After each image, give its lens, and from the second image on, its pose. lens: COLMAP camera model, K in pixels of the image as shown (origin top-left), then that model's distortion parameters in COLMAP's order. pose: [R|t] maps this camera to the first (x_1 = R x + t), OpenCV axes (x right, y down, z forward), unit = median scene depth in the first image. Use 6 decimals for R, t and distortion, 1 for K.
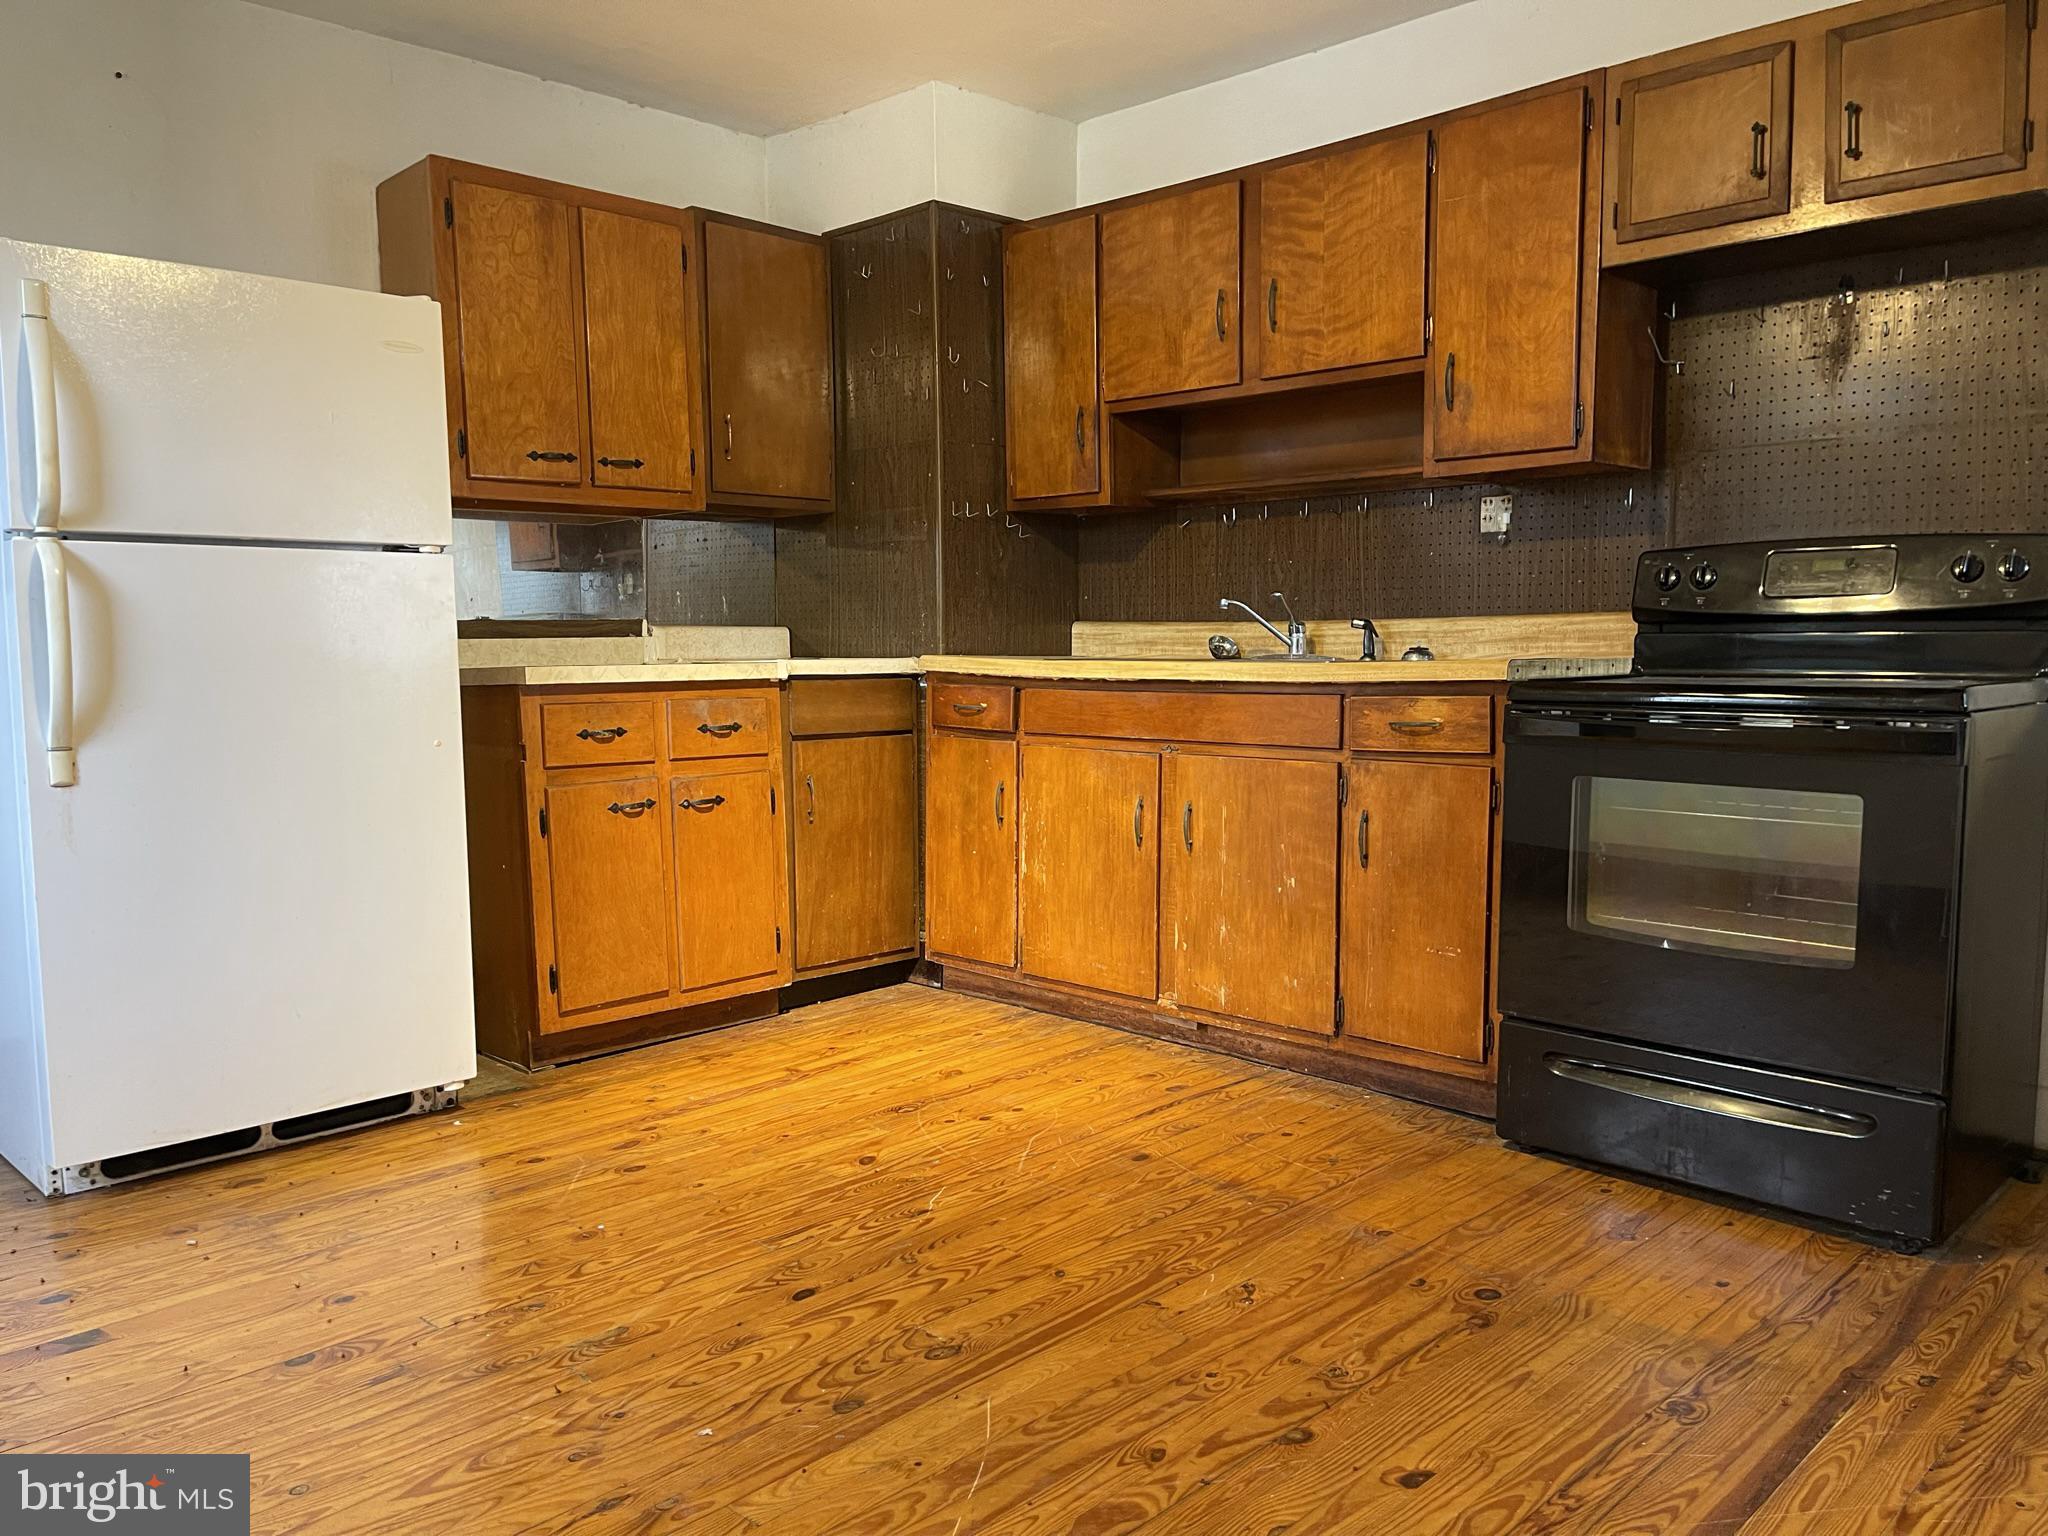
lens RADIAL K [[1533.6, 0, 1033.7], [0, 1533.6, 779.7], [0, 0, 1]] dist [0.065035, -0.082034]
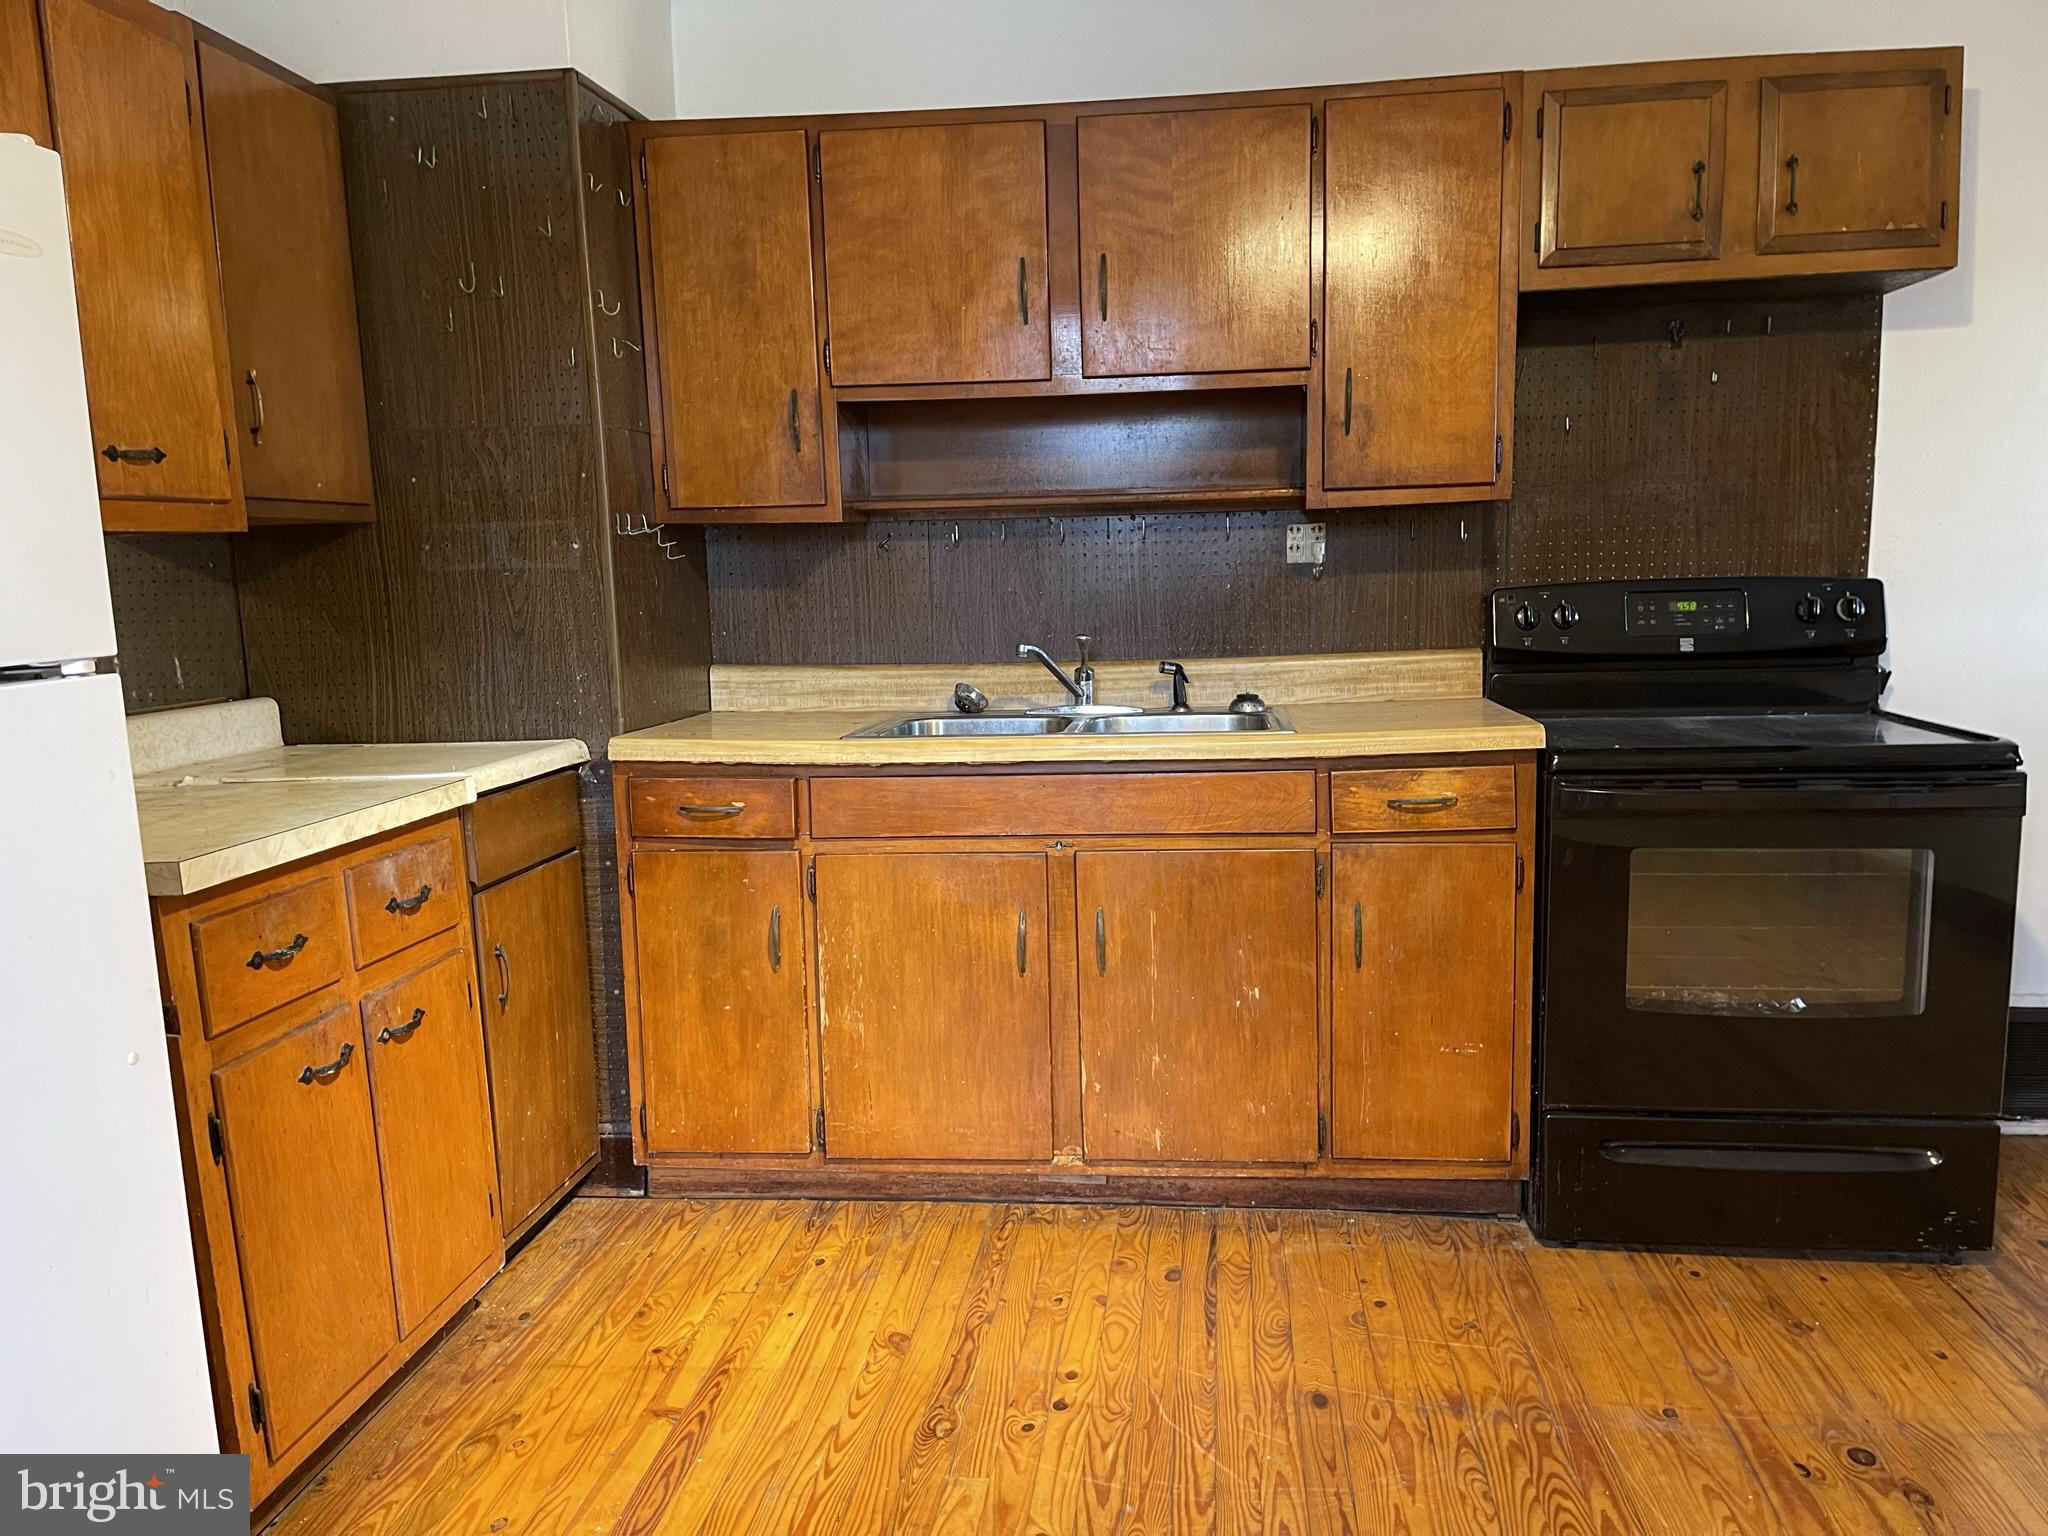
lens RADIAL K [[1533.6, 0, 1037.1], [0, 1533.6, 787.1], [0, 0, 1]] dist [0.065035, -0.082034]
pose [[0.788152, -0.106635, 0.606173, -0.405543], [0.080548, 0.994277, 0.070180, -0.109136], [-0.610187, -0.006487, 0.792230, 0.389667]]
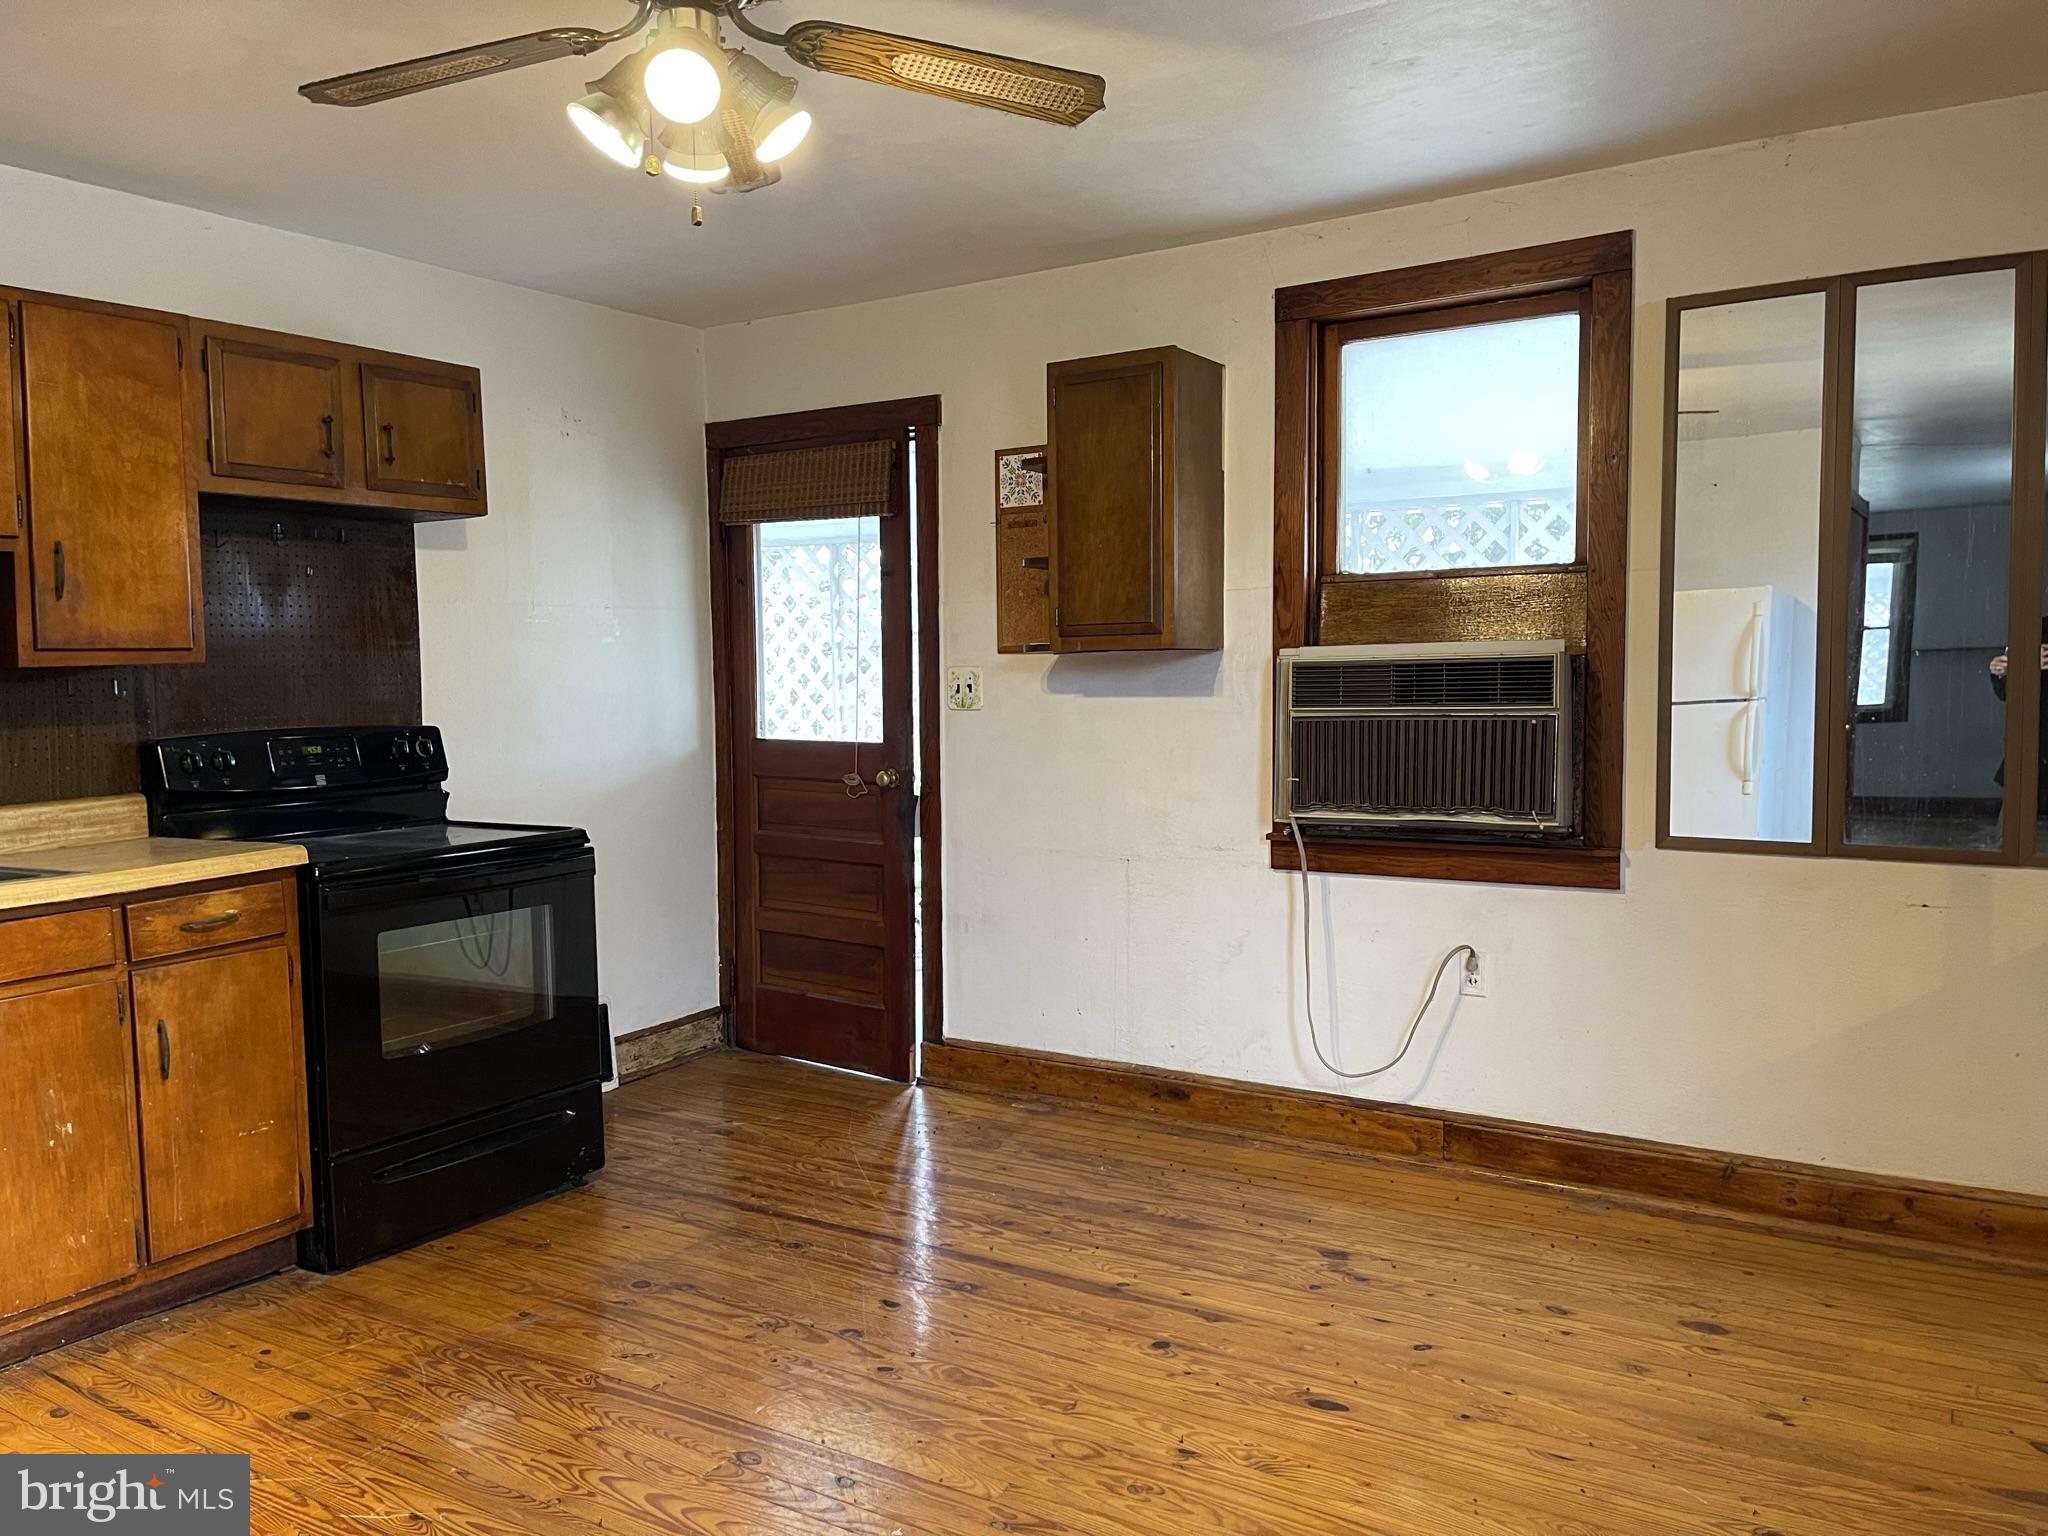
lens RADIAL K [[1533.6, 0, 1041.1], [0, 1533.6, 774.2], [0, 0, 1]] dist [0.065035, -0.082034]
pose [[-0.213654, -0.060030, 0.975063, -0.762982], [0.111184, 0.990131, 0.085320, -0.139921], [-0.970562, 0.126641, -0.204871, 0.592290]]
